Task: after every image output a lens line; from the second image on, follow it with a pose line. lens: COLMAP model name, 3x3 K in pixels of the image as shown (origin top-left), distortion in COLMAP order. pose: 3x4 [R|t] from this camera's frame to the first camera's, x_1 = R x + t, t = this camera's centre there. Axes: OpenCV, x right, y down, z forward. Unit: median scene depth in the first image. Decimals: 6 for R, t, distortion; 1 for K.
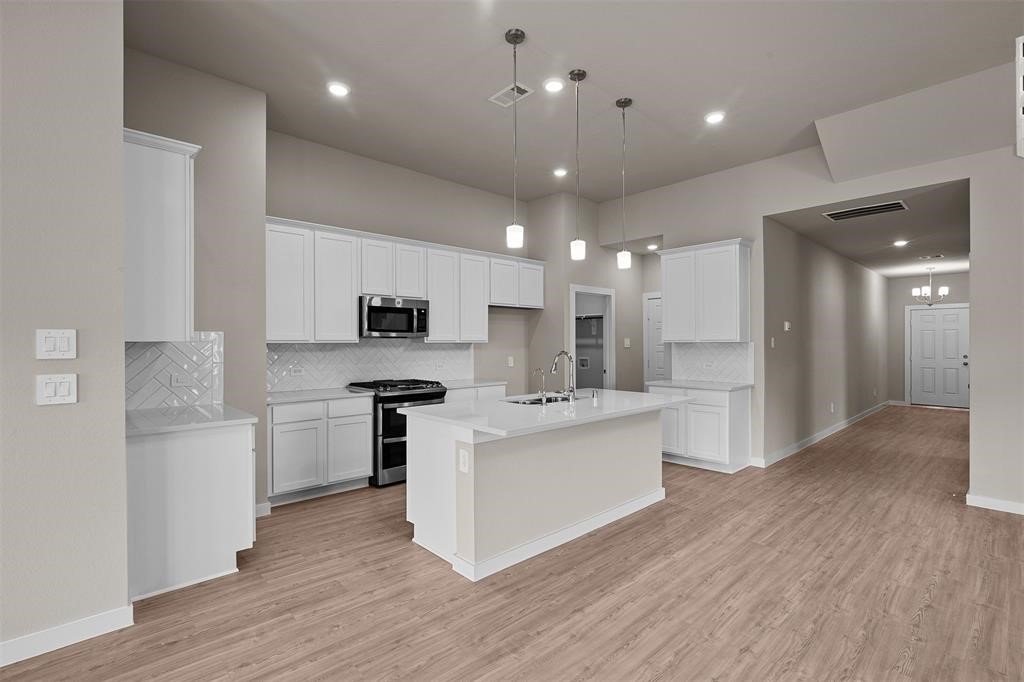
lens RADIAL K [[476.0, 0, 507.3], [0, 476.0, 348.1], [0, 0, 1]] dist [-0.000618, -0.000039]
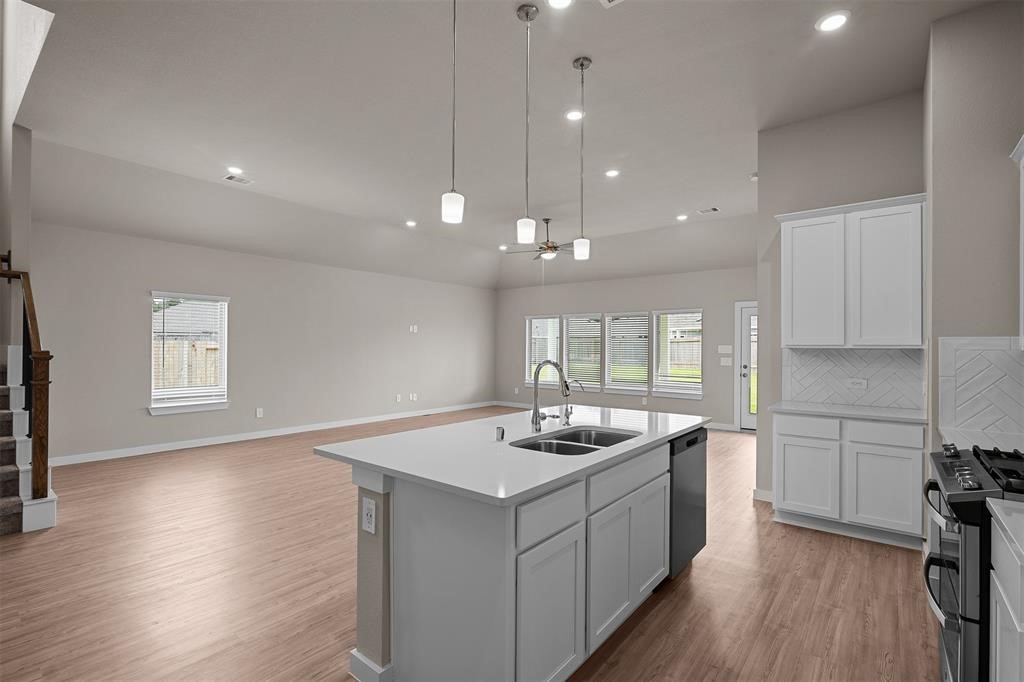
lens RADIAL K [[476.0, 0, 507.3], [0, 476.0, 348.1], [0, 0, 1]] dist [-0.000618, -0.000039]
pose [[-0.989463, -0.004784, -0.144705, 0.269995], [-0.006632, 0.999902, 0.012294, -0.018246], [0.144632, 0.013124, -0.989398, 1.633566]]
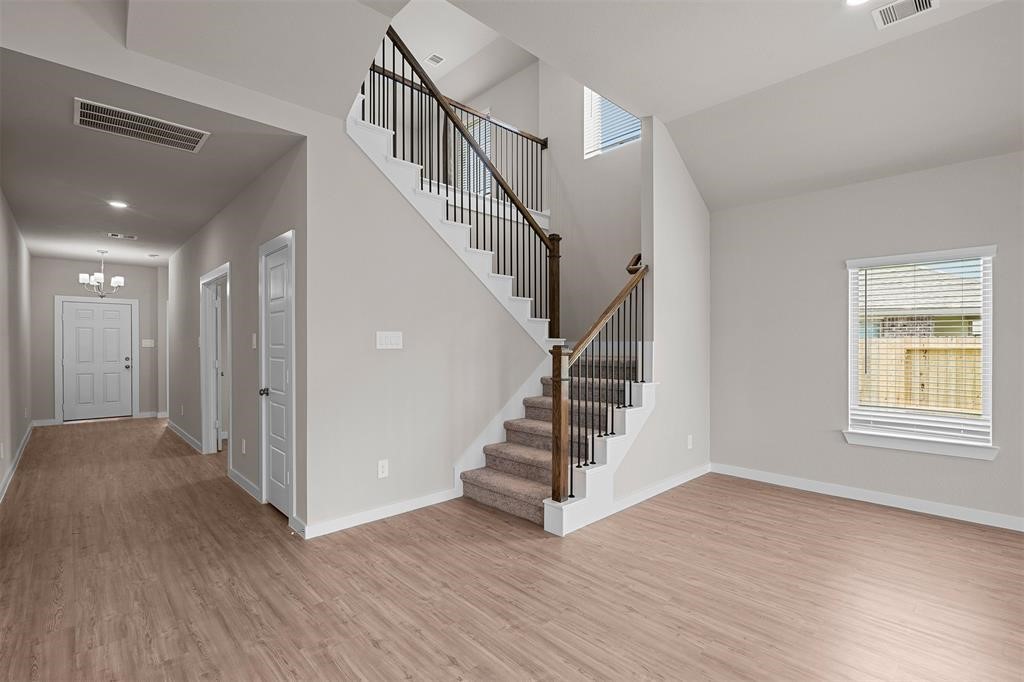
lens RADIAL K [[466.5, 0, 515.9], [0, 466.5, 349.1], [0, 0, 1]] dist [-0.010573, -0.000044]
pose [[-0.022655, -0.007621, 0.999714, 0.177995], [0.011020, 0.999908, 0.007872, 0.002498], [-0.999683, 0.011195, -0.022569, 0.694077]]
